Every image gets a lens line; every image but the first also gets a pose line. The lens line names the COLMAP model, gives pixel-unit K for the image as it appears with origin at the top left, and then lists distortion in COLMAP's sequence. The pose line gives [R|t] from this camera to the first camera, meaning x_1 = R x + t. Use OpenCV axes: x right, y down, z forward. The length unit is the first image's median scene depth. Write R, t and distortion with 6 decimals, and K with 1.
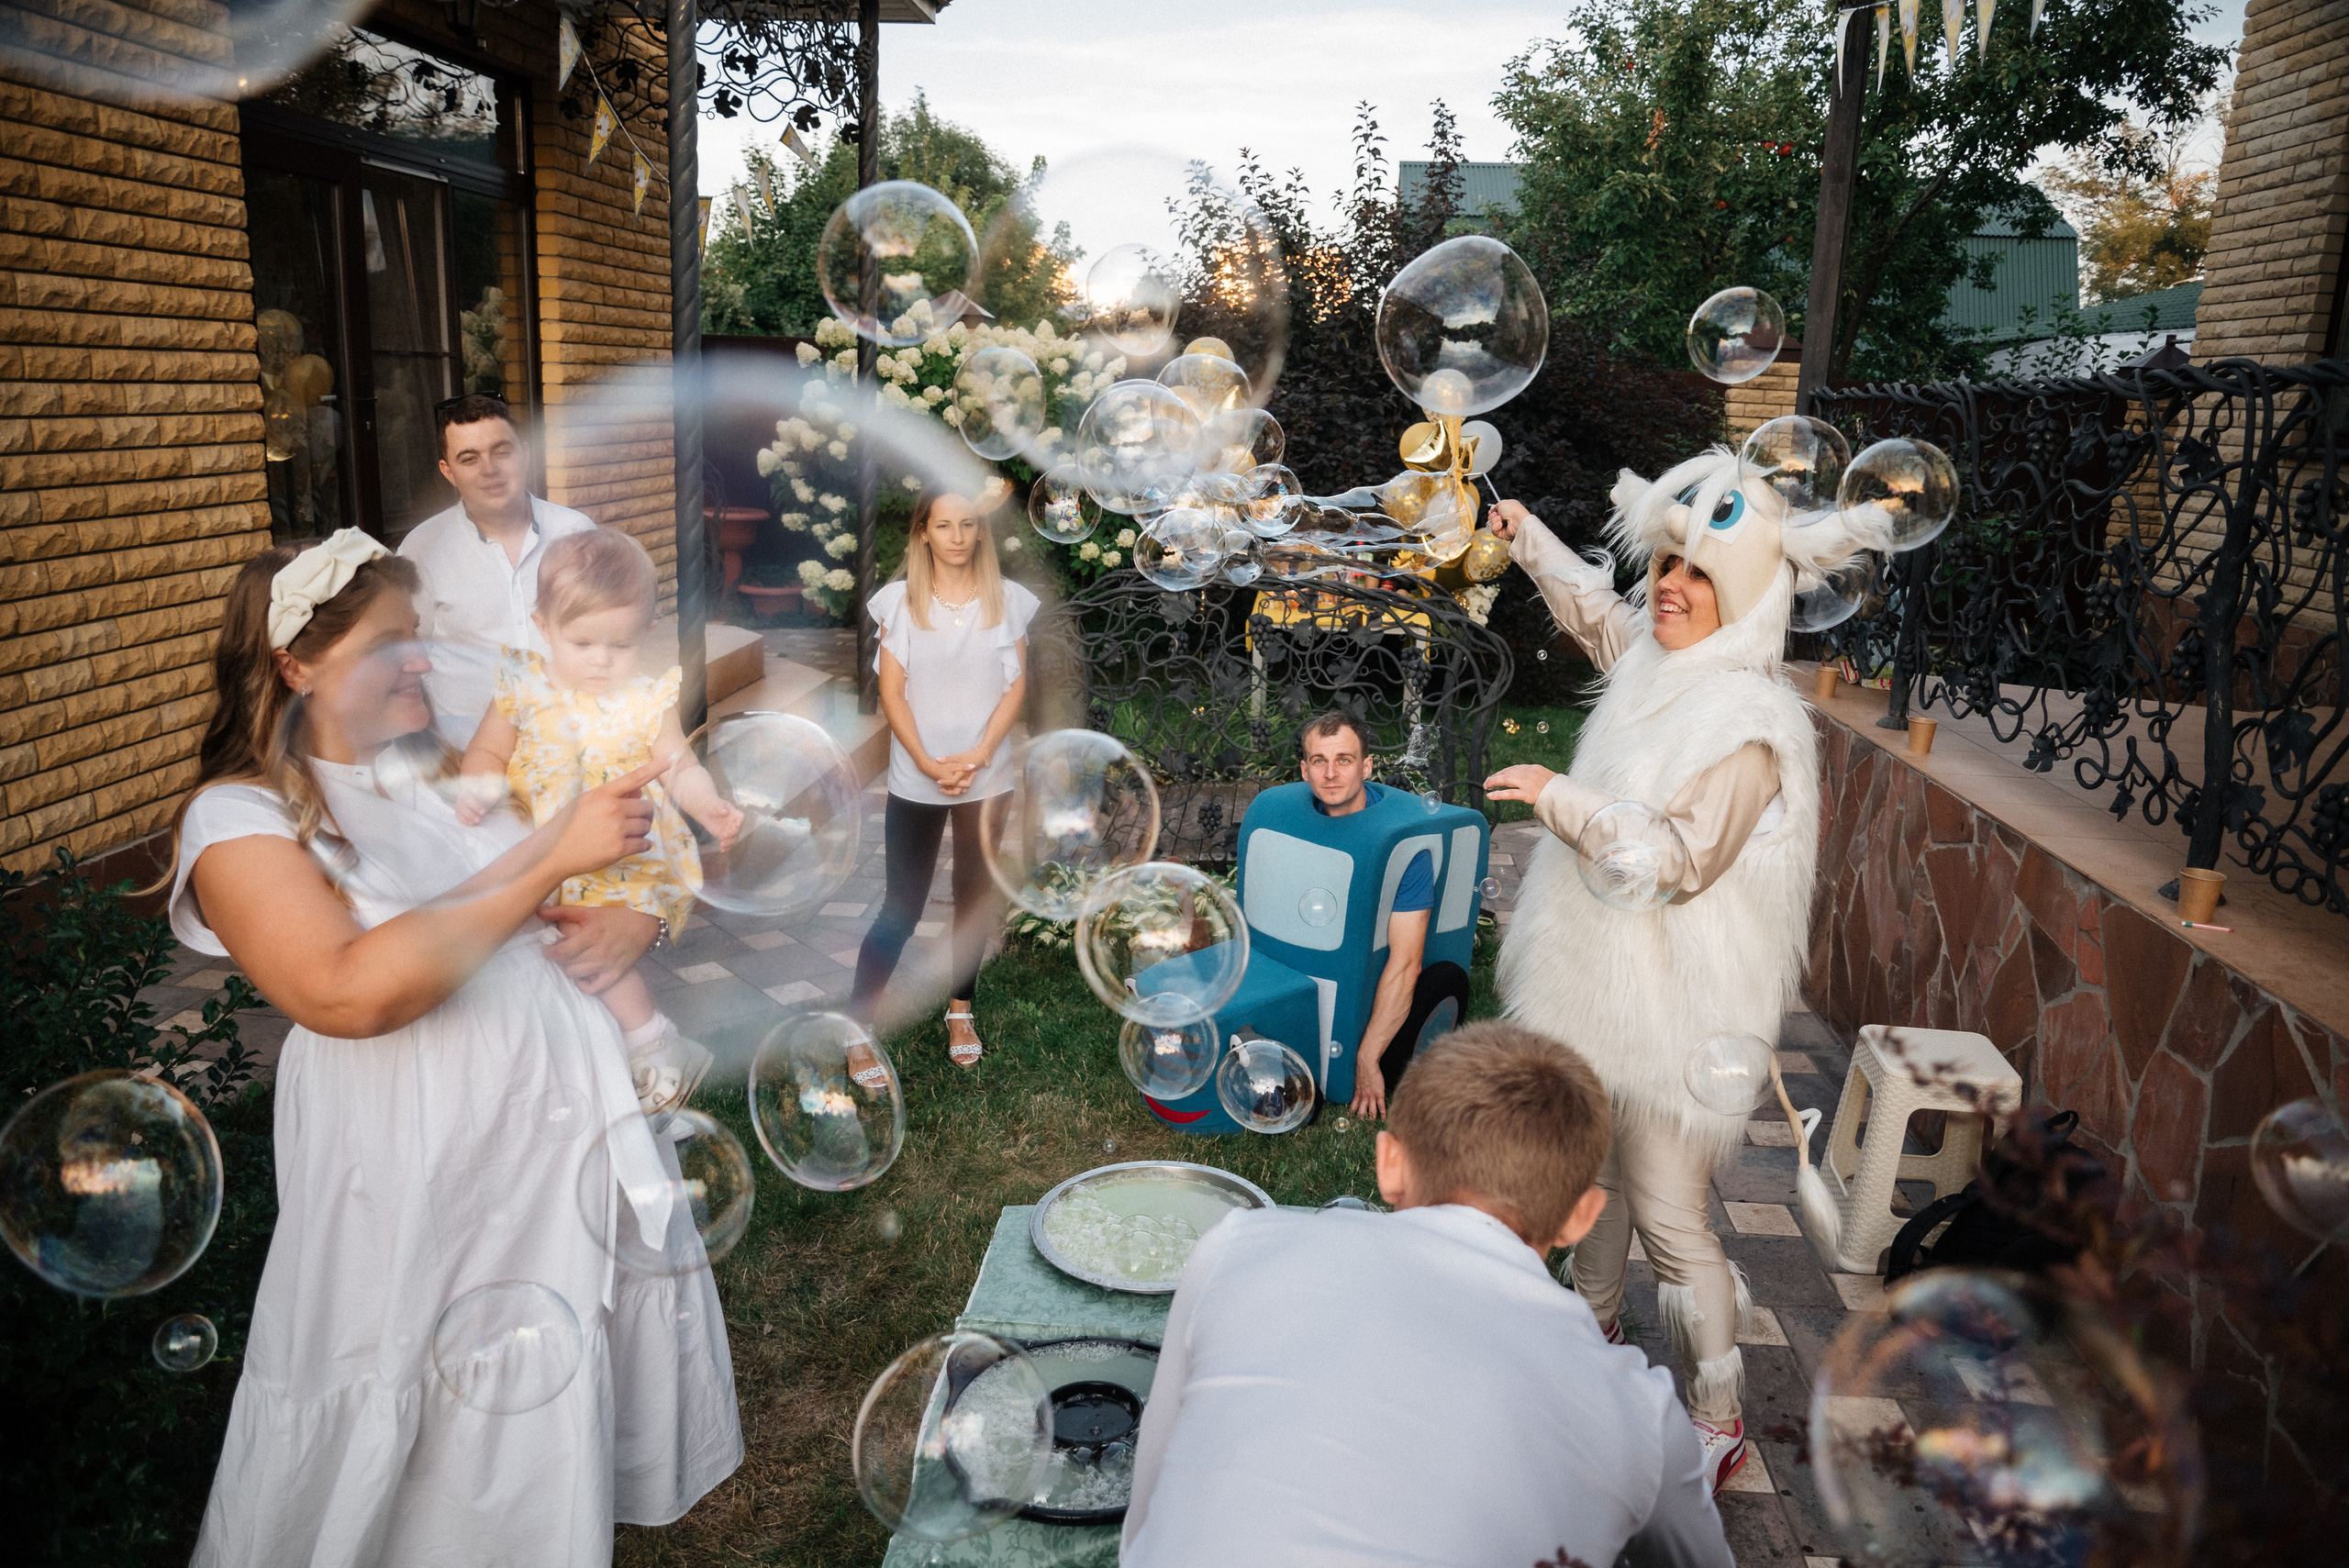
lens RADIAL K [[1564.7, 0, 1182.2], [0, 1564.7, 822.2], [0, 0, 1]] dist [-0.083189, 0.028113]
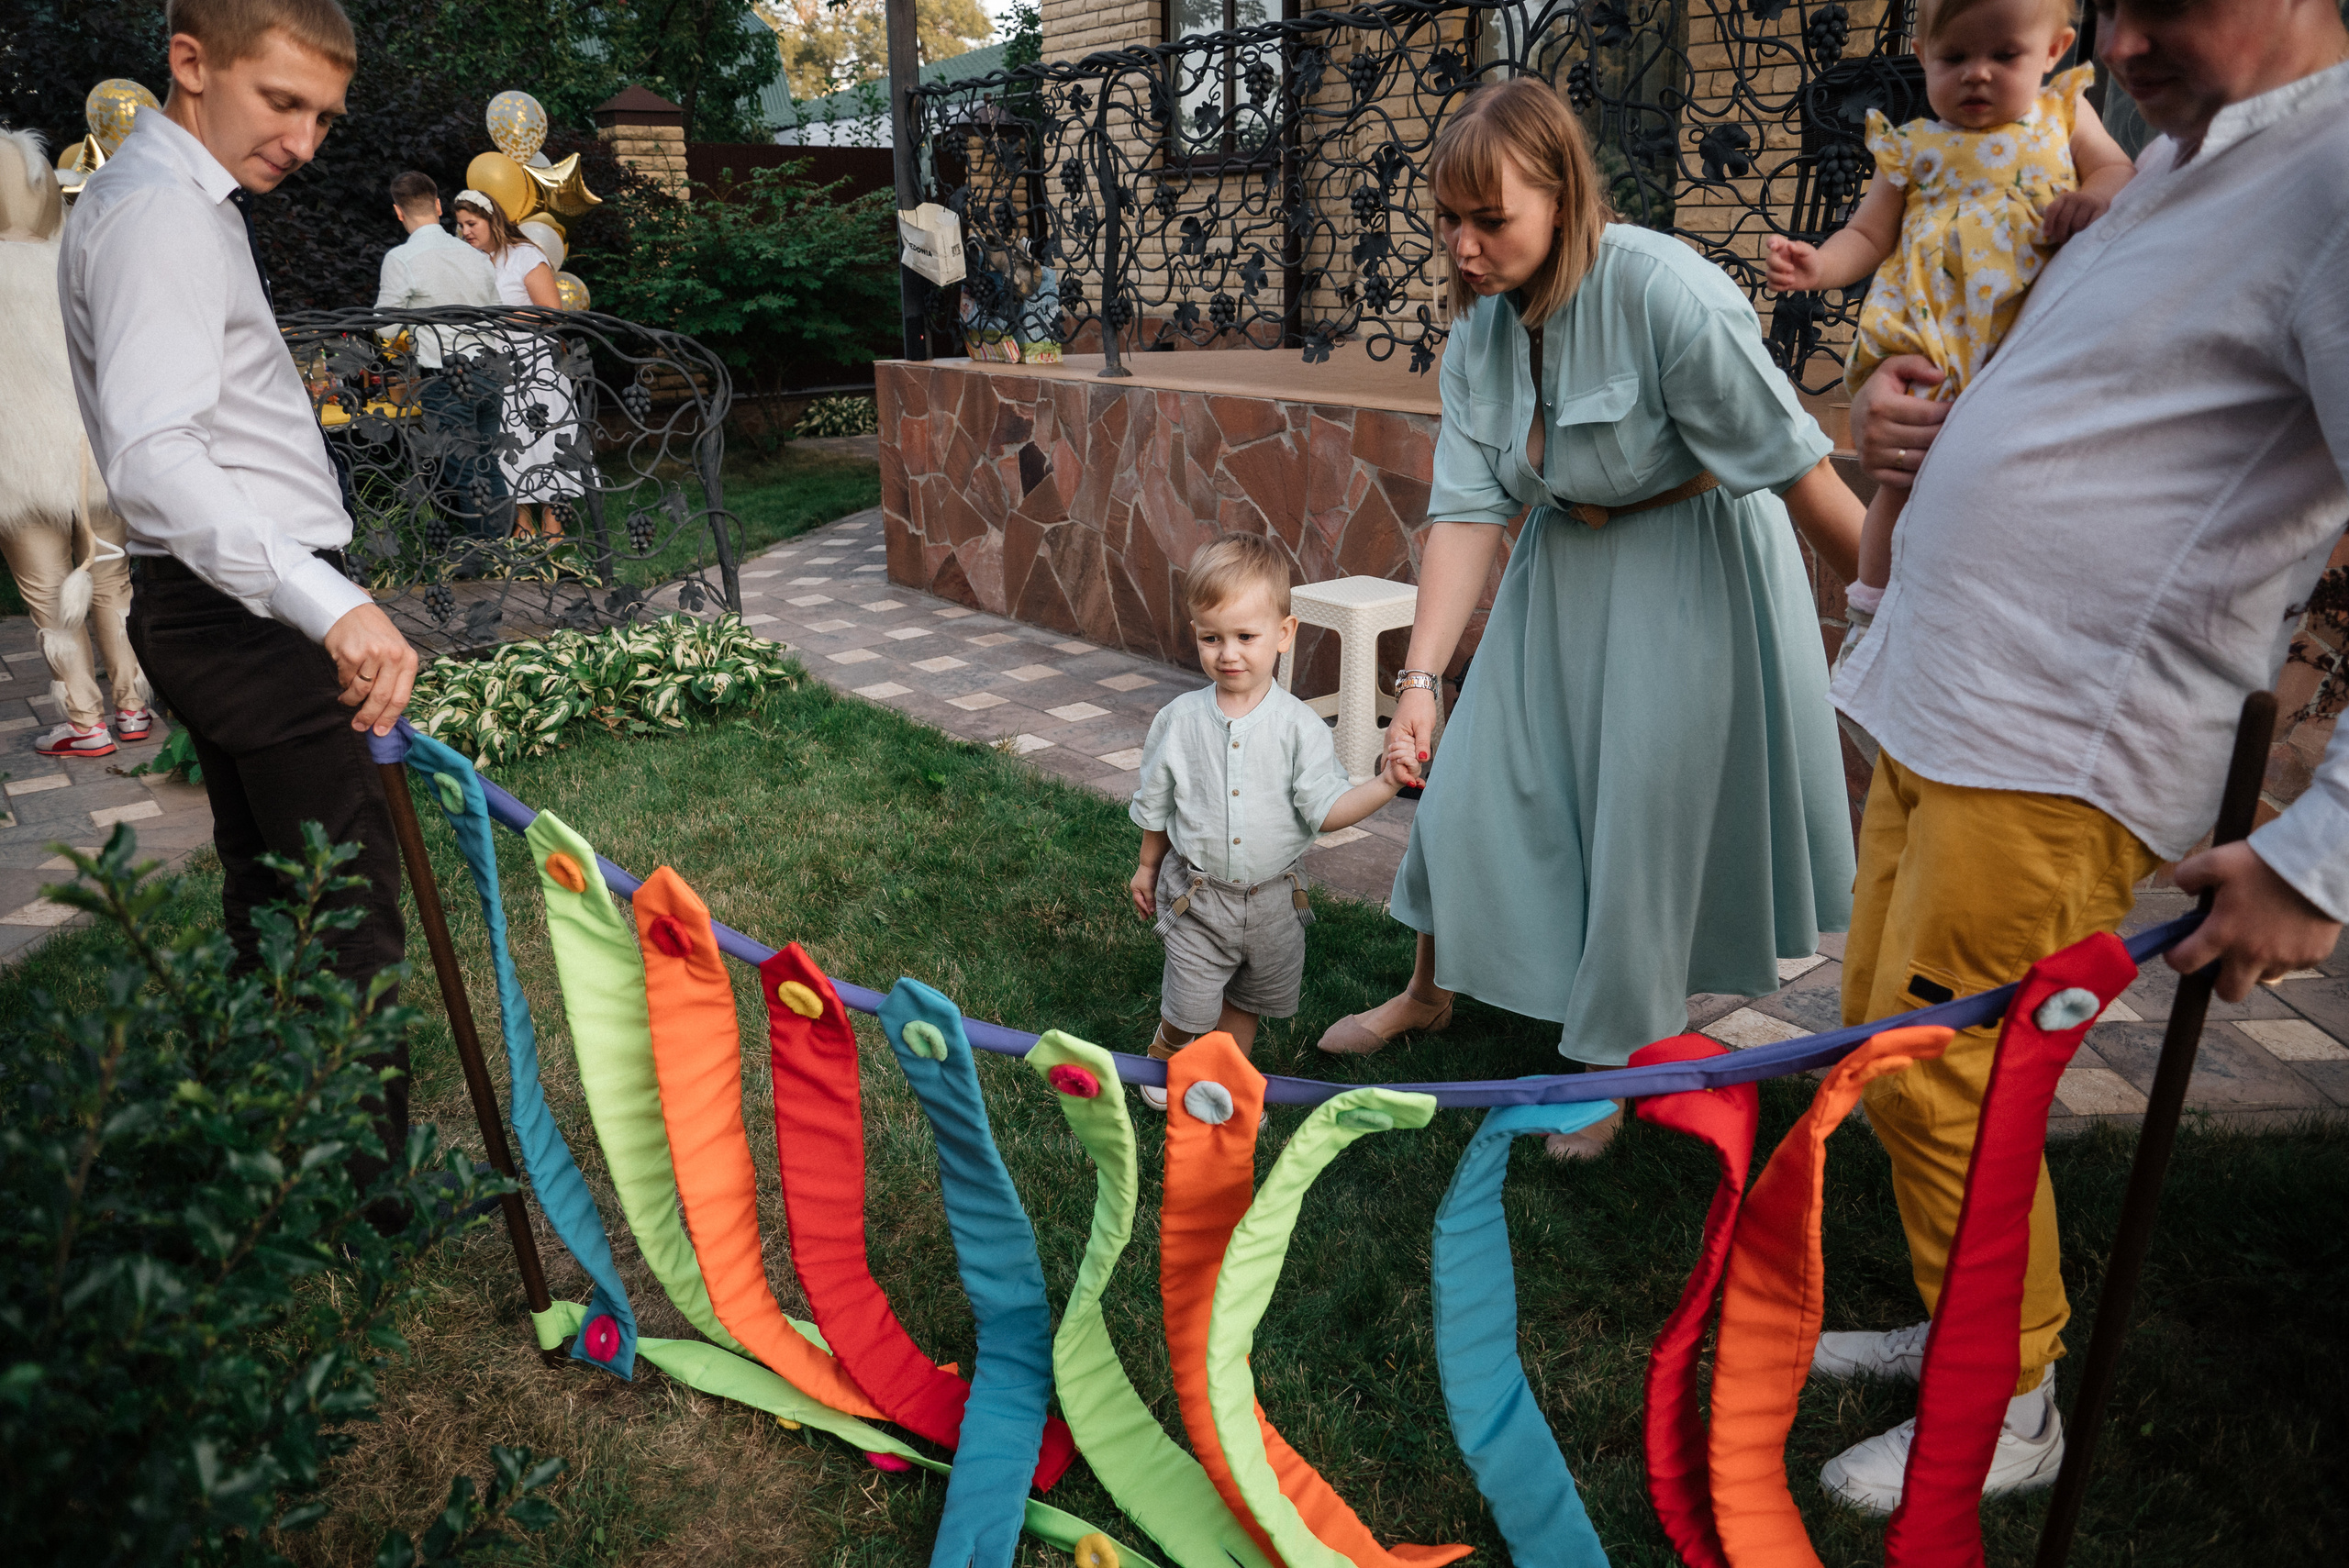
lens RADIAL K [[1564.7, 0, 1194.7], [0, 1564.7, 823.3], [0, 0, 1]] dist [-0.083189, 0.028113]
pose [[0.713420, -0.281192, 0.641843, -0.304827], [0.212544, 0.959638, 0.184172, 0.053340], [-0.667725, 0.005028, 0.744391, 0.123184]]
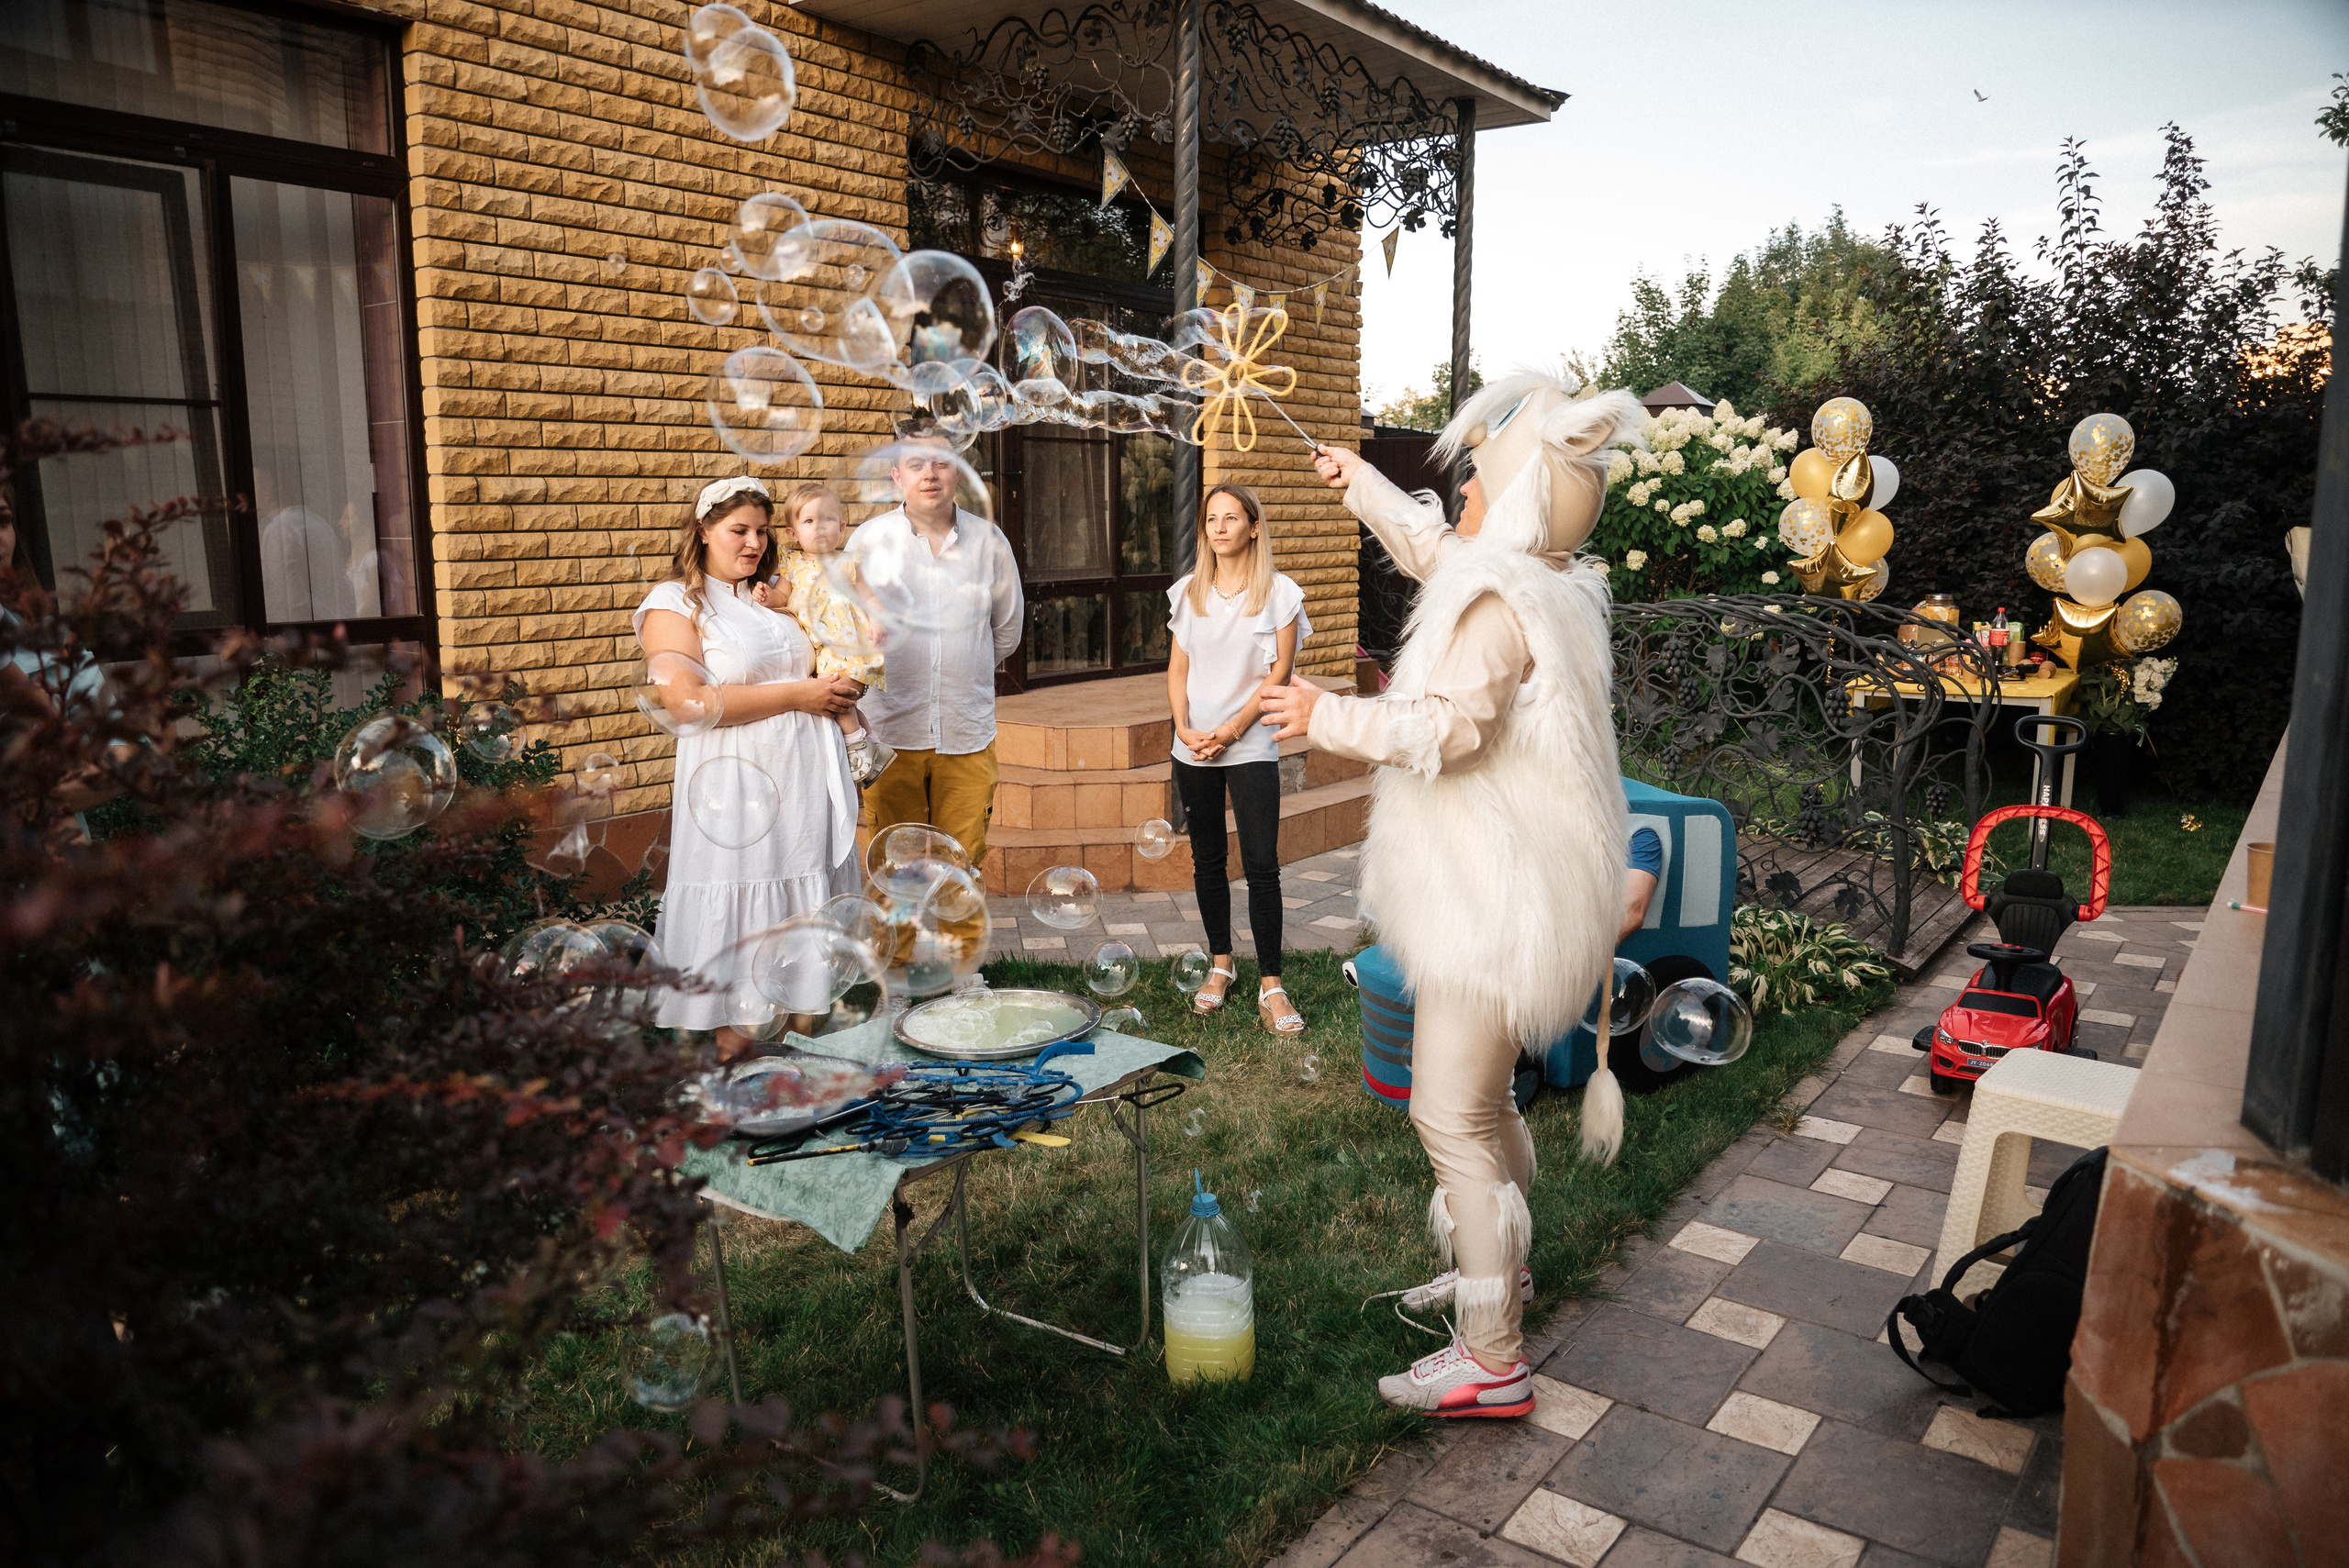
lens RADIAL K [[1564.7, 0, 1183.2], [0, 1564.7, 820.2], [0, 0, 1]] dist [-0.083189, 0.028113]
pose [[0.843733, 0.062673, -0.533092, 0.364102], [-0.106375, 0.992985, -0.051620, 0.074028], [0.526117, 0.100261, 0.844481, 0.016539]]
